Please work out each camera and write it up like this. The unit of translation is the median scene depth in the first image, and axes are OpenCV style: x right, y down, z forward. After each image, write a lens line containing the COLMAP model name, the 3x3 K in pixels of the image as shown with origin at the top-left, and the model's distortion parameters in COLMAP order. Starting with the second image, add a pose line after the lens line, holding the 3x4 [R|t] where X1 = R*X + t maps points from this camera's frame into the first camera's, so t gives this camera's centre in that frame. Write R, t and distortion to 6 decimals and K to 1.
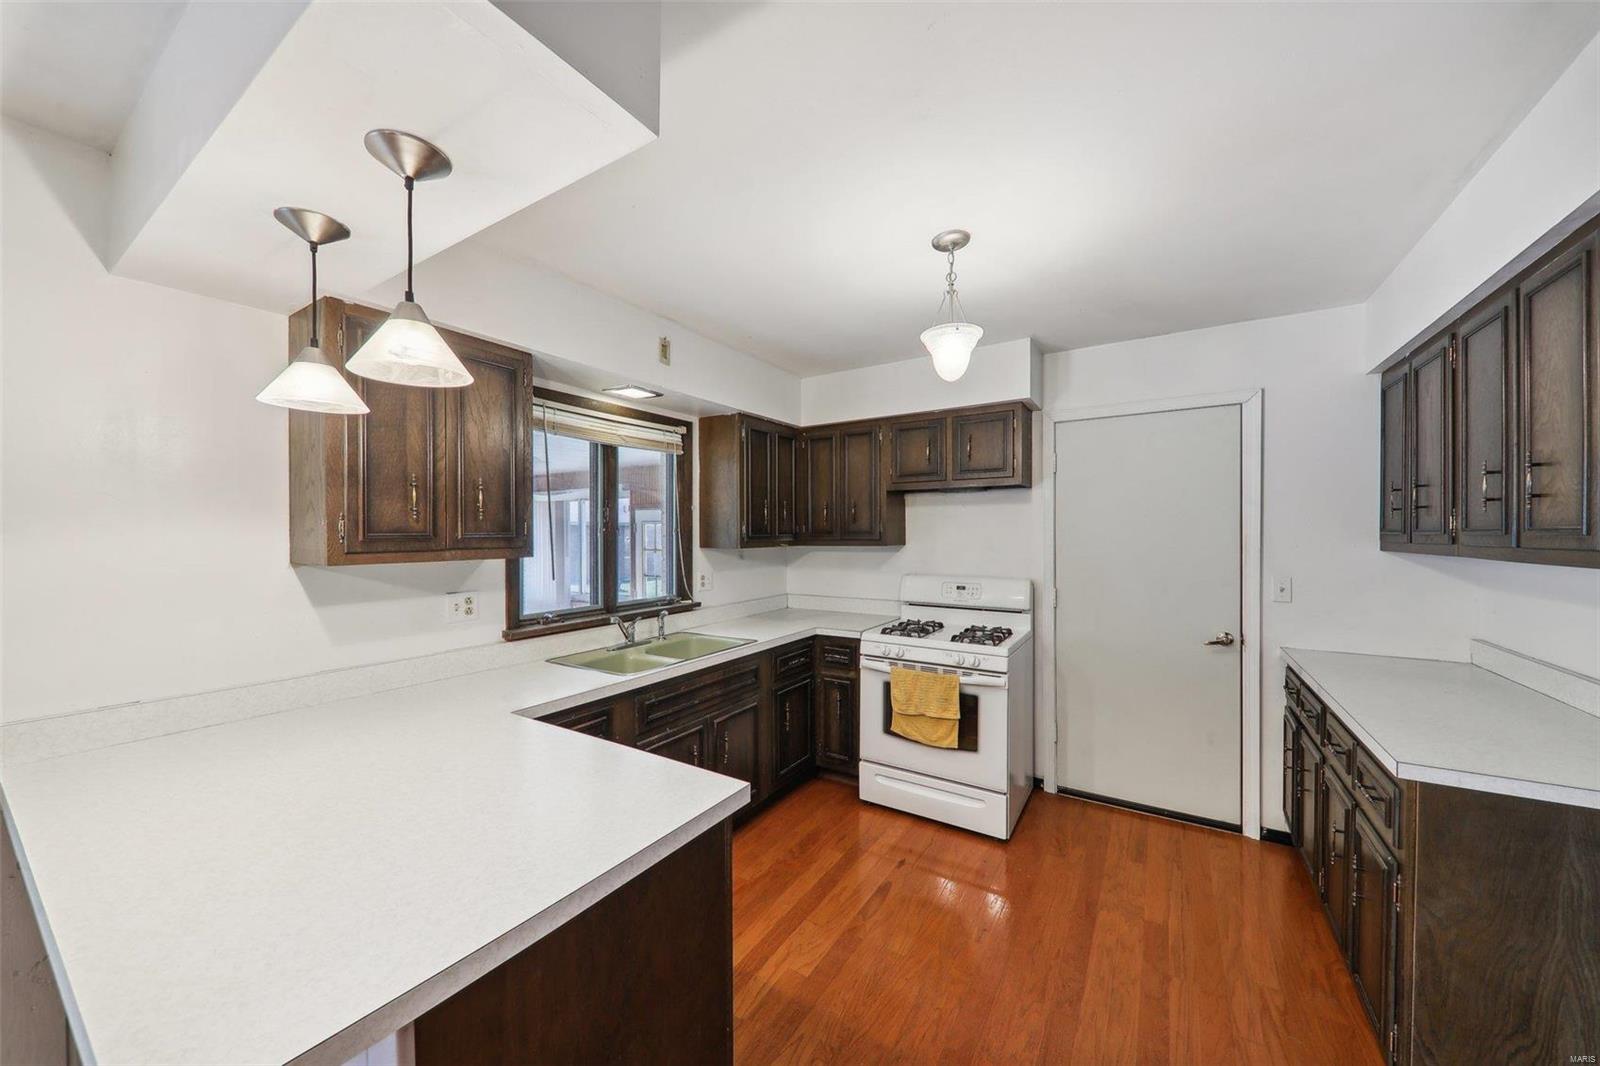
lens RADIAL K [[564.9, 0, 800.3], [0, 564.9, 539.0], [0, 0, 1]] dist [0.004700, -0.001322]
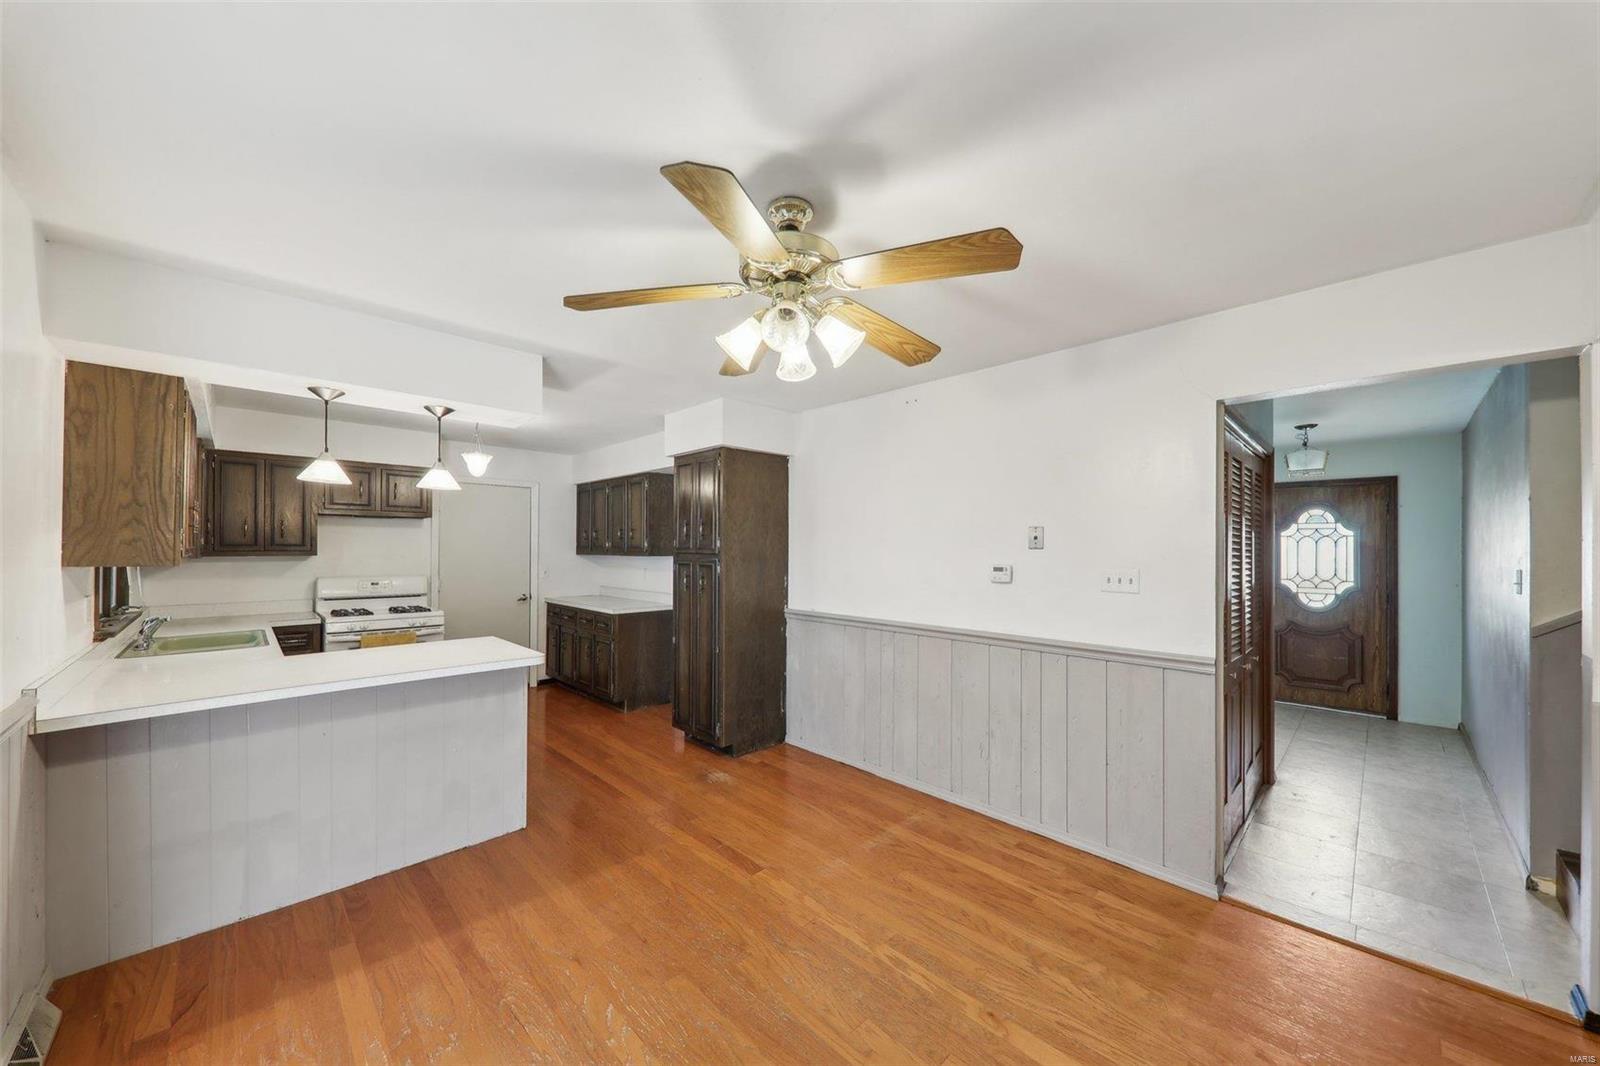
lens RADIAL K [[564.9, 0, 798.2], [0, 564.9, 546.8], [0, 0, 1]] dist [0.004700, -0.001322]
pose [[0.221199, 0.010124, 0.975176, -1.028038], [0.004968, 0.999921, -0.011507, 0.014741], [-0.975216, 0.007390, 0.221132, -0.447551]]
